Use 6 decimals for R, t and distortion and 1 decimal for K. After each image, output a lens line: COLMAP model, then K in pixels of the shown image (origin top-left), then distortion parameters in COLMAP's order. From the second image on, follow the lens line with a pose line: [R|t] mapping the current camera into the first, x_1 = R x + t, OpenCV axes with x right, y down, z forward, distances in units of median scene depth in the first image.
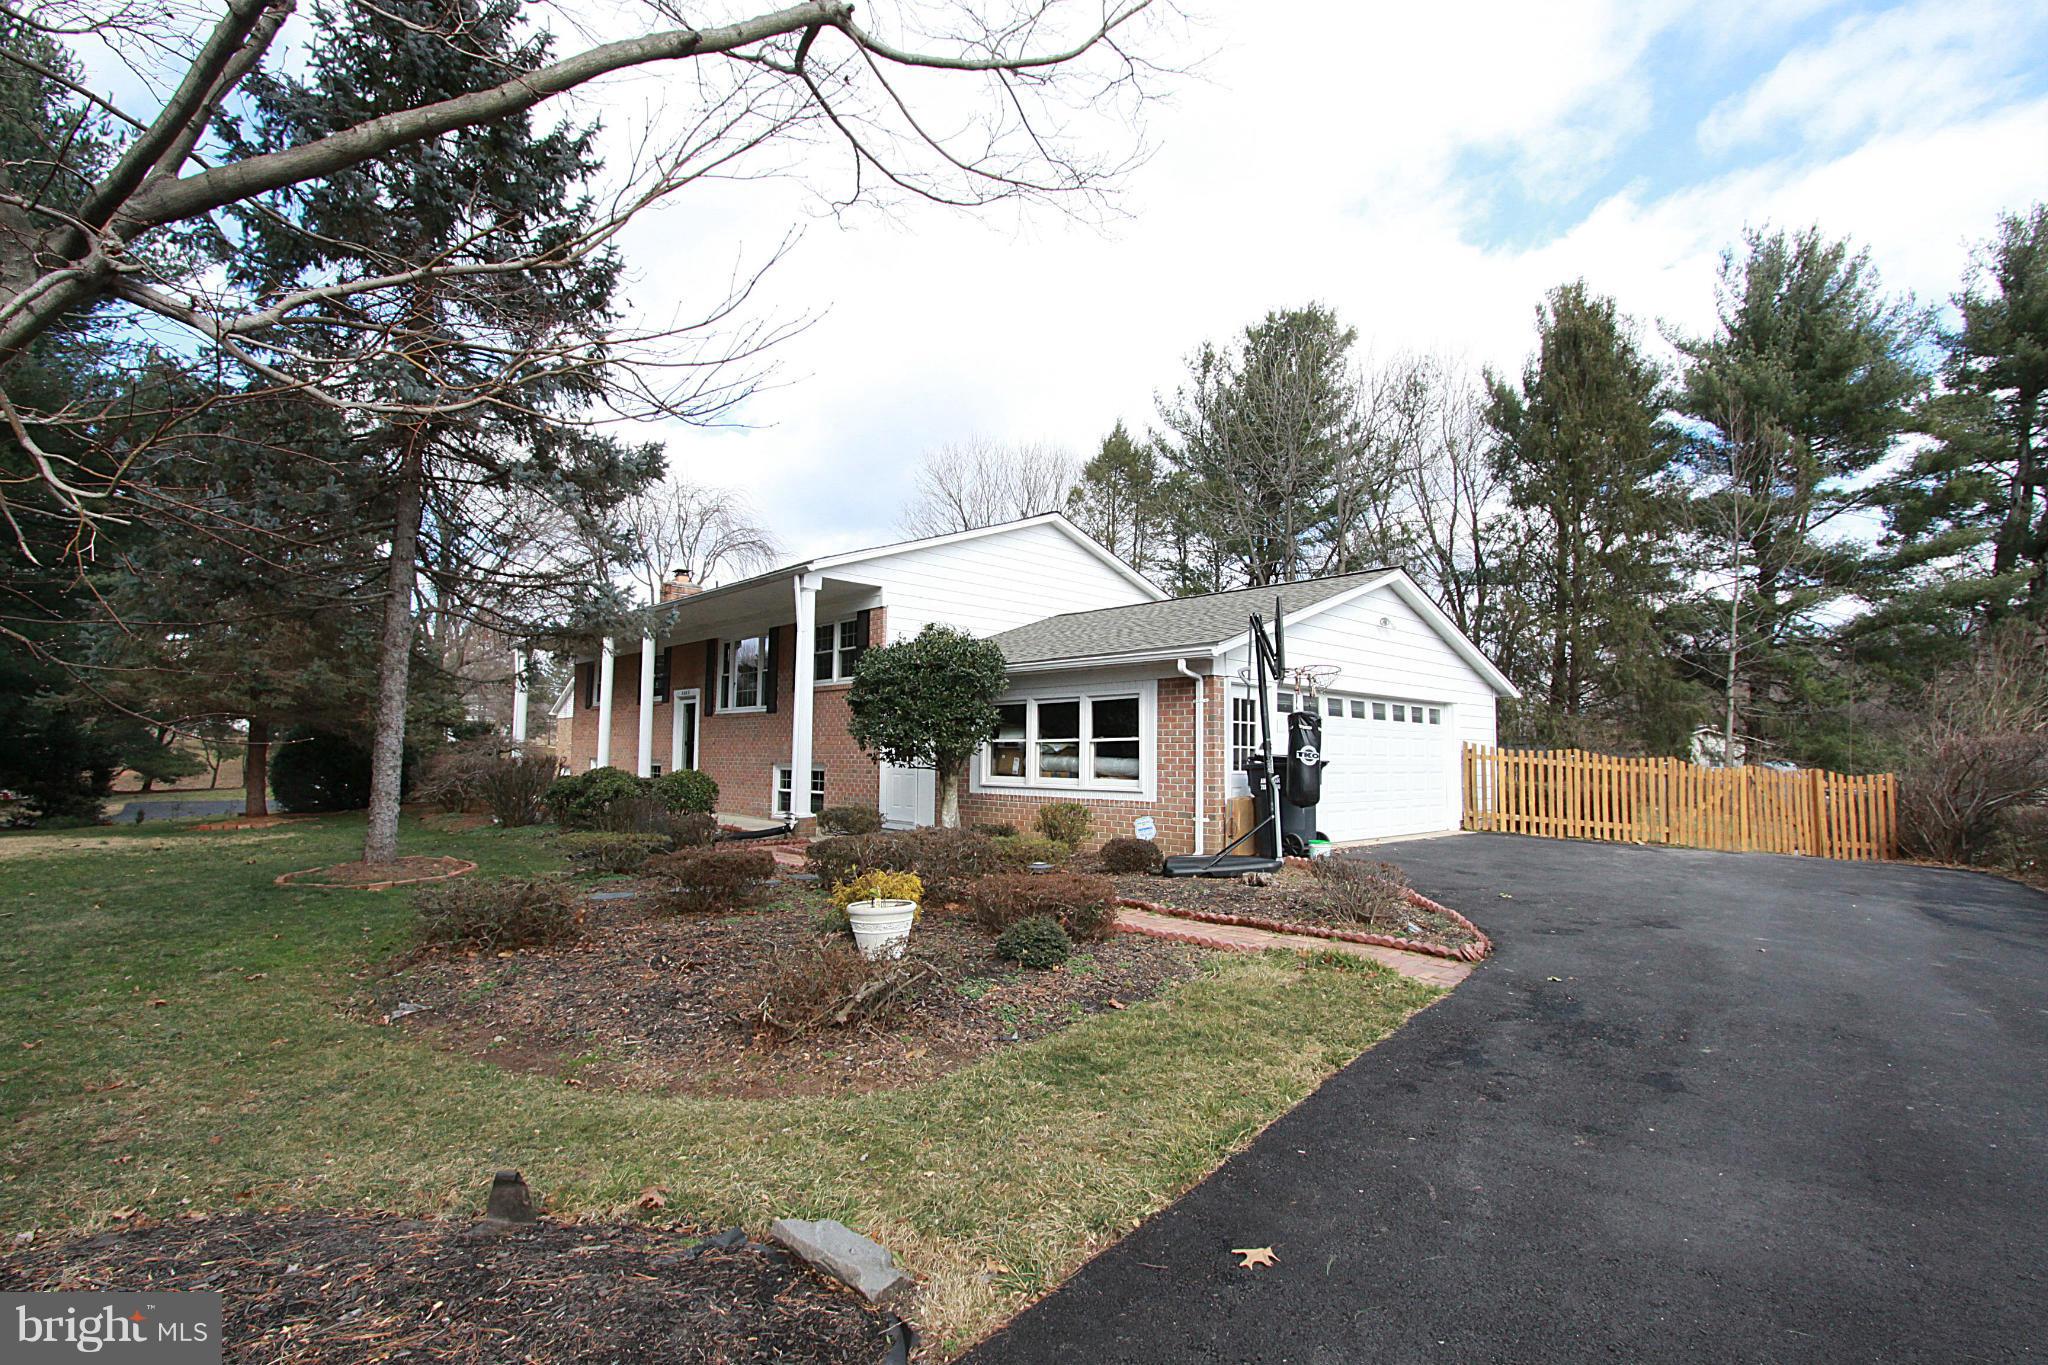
lens RADIAL K [[950.9, 0, 1024.0], [0, 950.9, 682.5], [0, 0, 1]] dist [-0.018885, 0.004111]
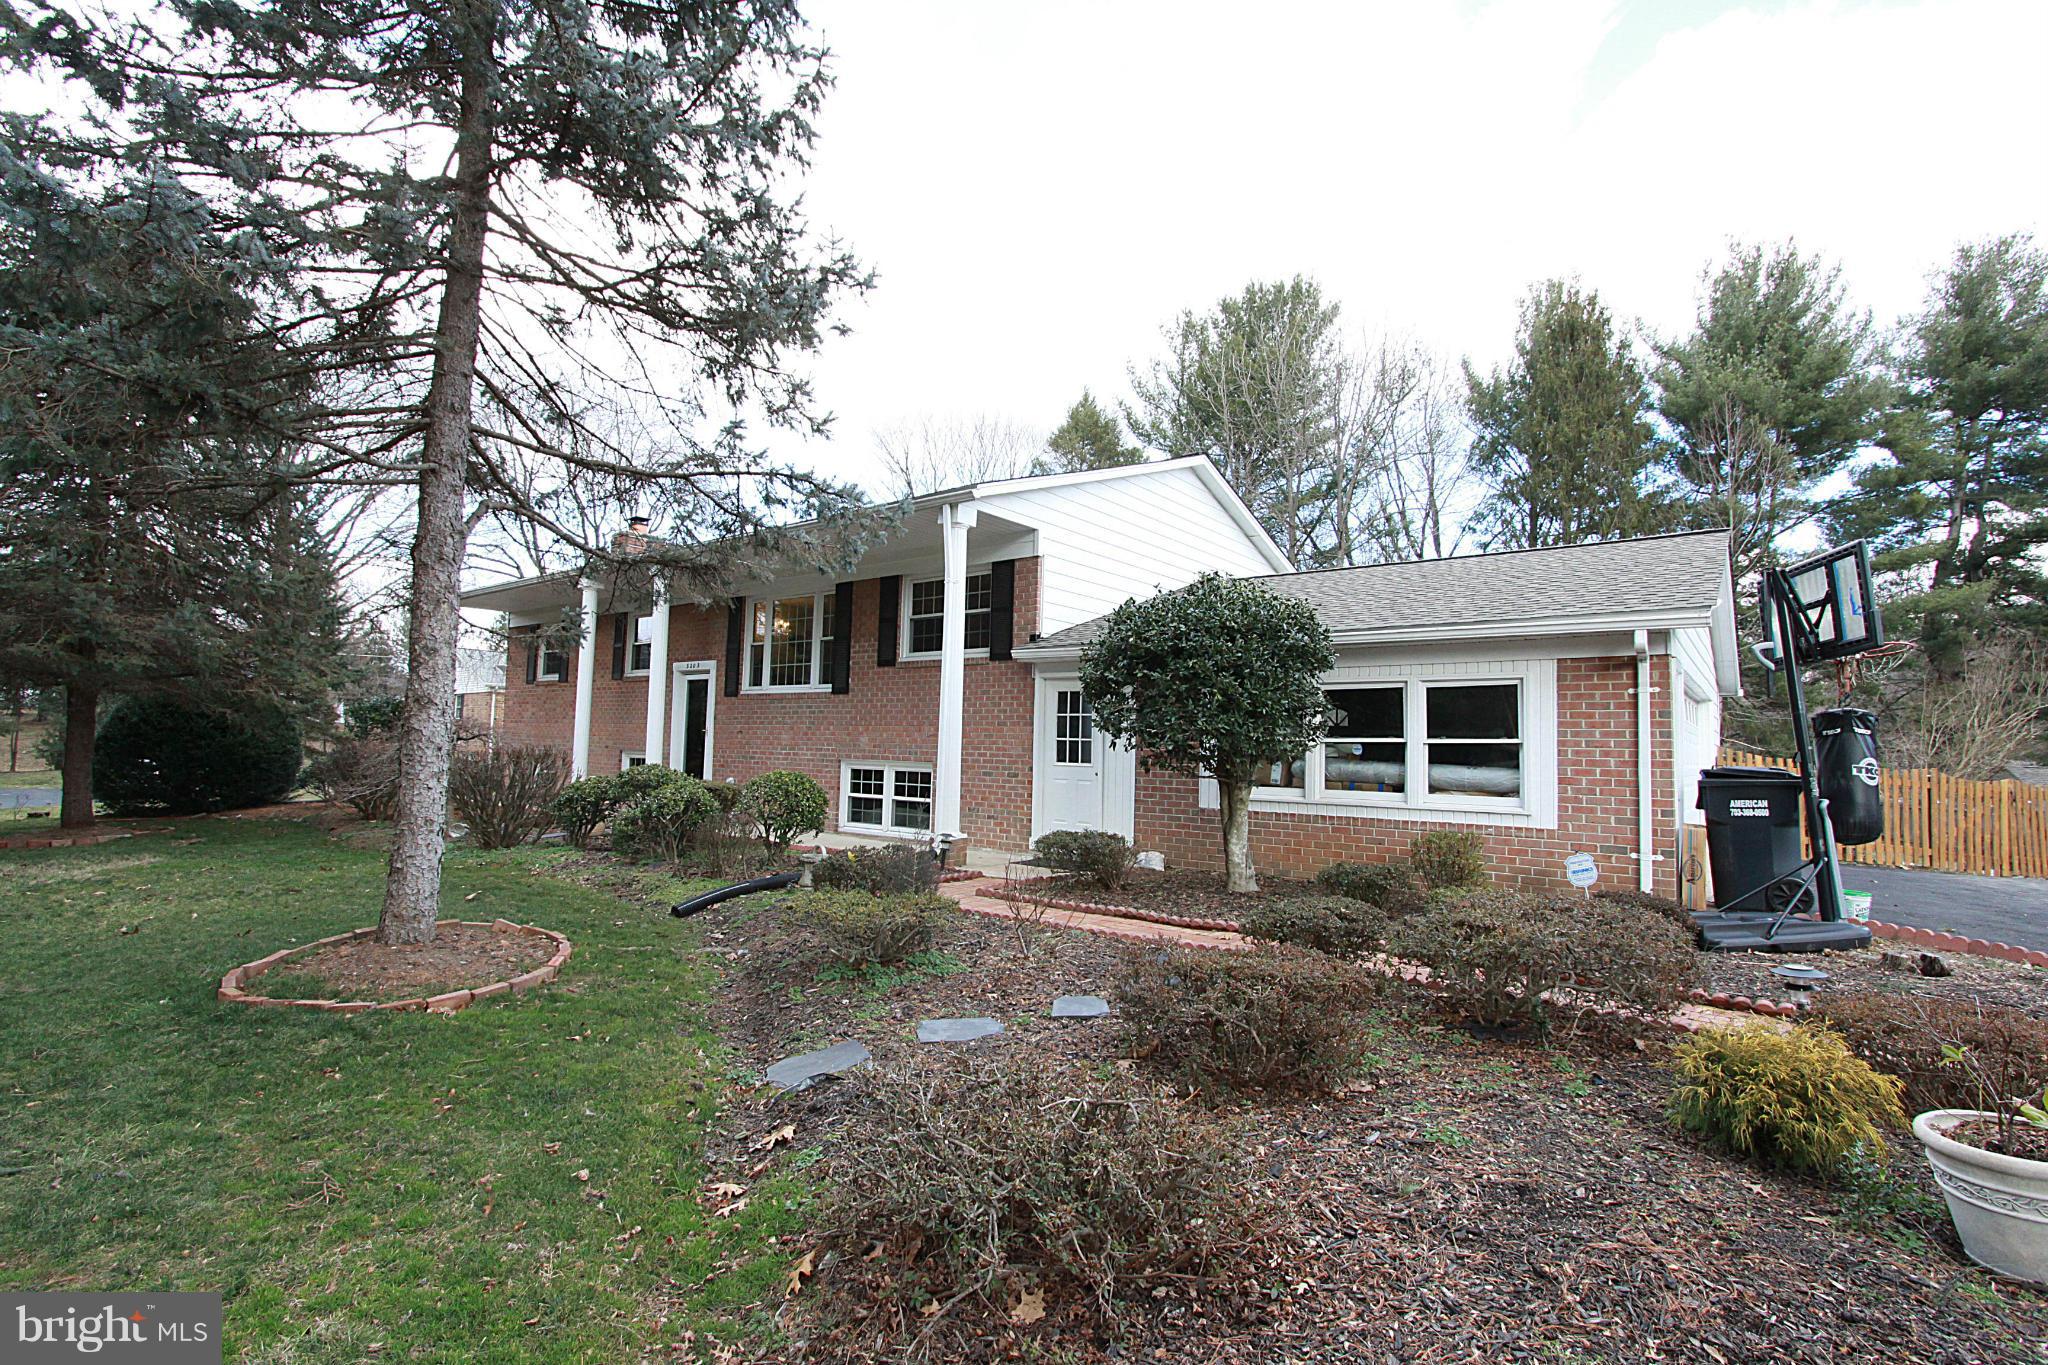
lens RADIAL K [[950.9, 0, 1024.0], [0, 950.9, 682.5], [0, 0, 1]] dist [-0.018885, 0.004111]
pose [[0.989932, 0.024599, 0.139392, -0.209334], [-0.026196, 0.999610, 0.009636, 0.010731], [-0.139100, -0.013190, 0.990190, 0.204430]]
